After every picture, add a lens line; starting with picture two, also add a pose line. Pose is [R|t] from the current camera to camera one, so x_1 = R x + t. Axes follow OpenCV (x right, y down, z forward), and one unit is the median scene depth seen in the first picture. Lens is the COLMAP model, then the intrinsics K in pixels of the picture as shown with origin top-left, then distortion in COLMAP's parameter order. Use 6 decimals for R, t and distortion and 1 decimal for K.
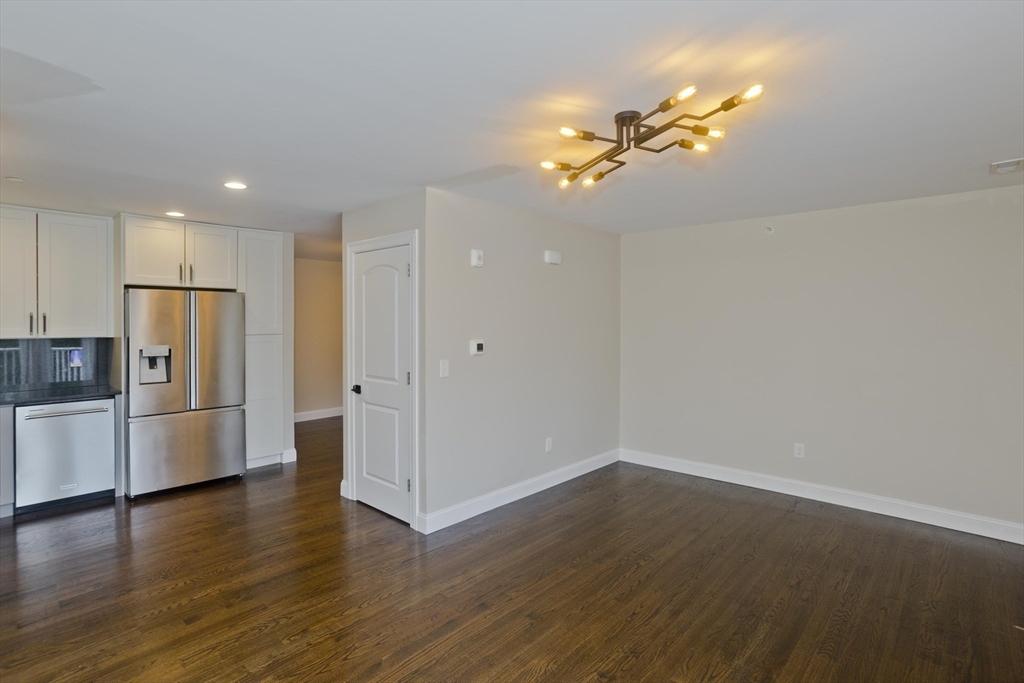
lens RADIAL K [[504.9, 0, 513.3], [0, 504.9, 322.4], [0, 0, 1]] dist [0.000152, 0.000236]
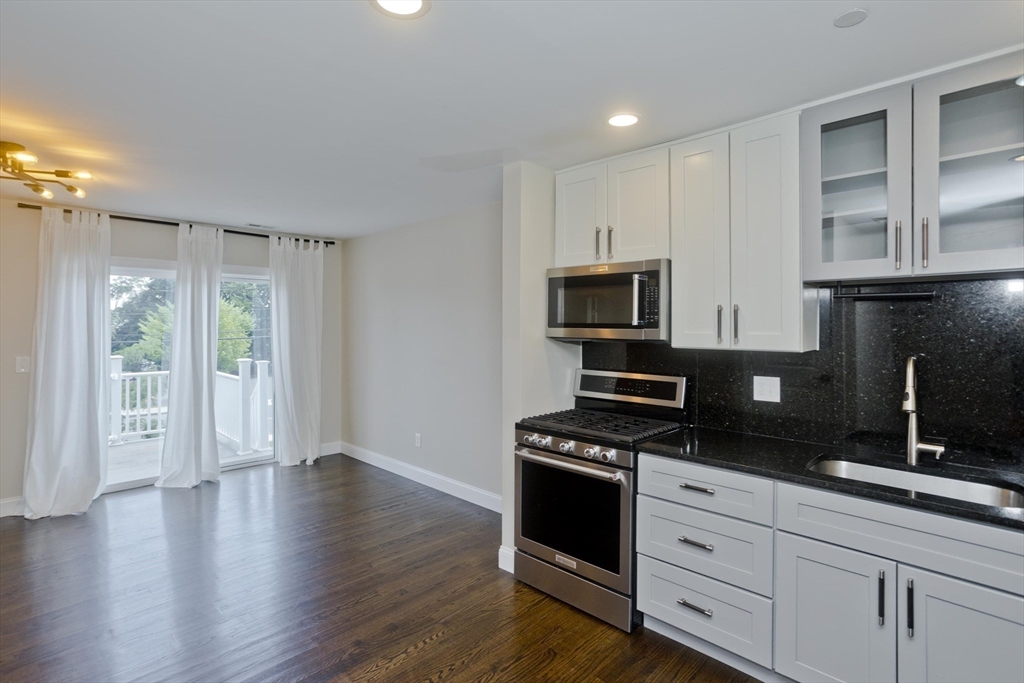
lens RADIAL K [[504.9, 0, 513.3], [0, 504.9, 322.4], [0, 0, 1]] dist [0.000152, 0.000236]
pose [[-0.999597, -0.001468, 0.028332, -0.517934], [-0.001496, 0.999998, -0.000990, 0.002102], [-0.028330, -0.001032, -0.999598, 1.130717]]
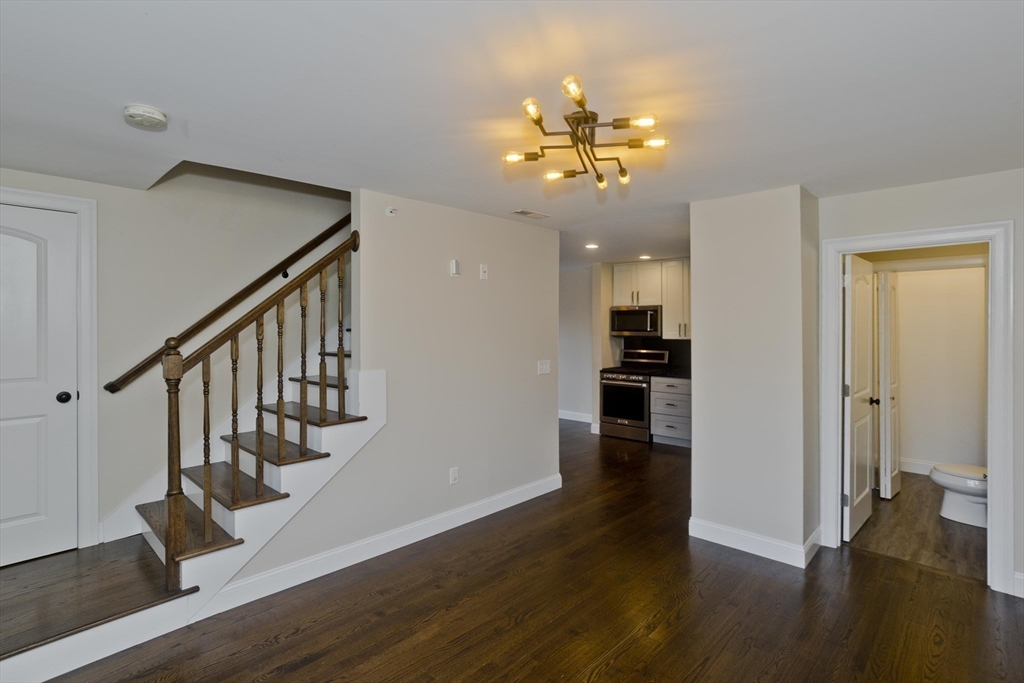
lens RADIAL K [[504.9, 0, 513.3], [0, 504.9, 322.4], [0, 0, 1]] dist [0.000152, 0.000236]
pose [[-0.999907, 0.001106, 0.013597, -0.246201], [0.000986, 0.999960, -0.008850, -0.006752], [-0.013607, -0.008836, -0.999868, 2.101406]]
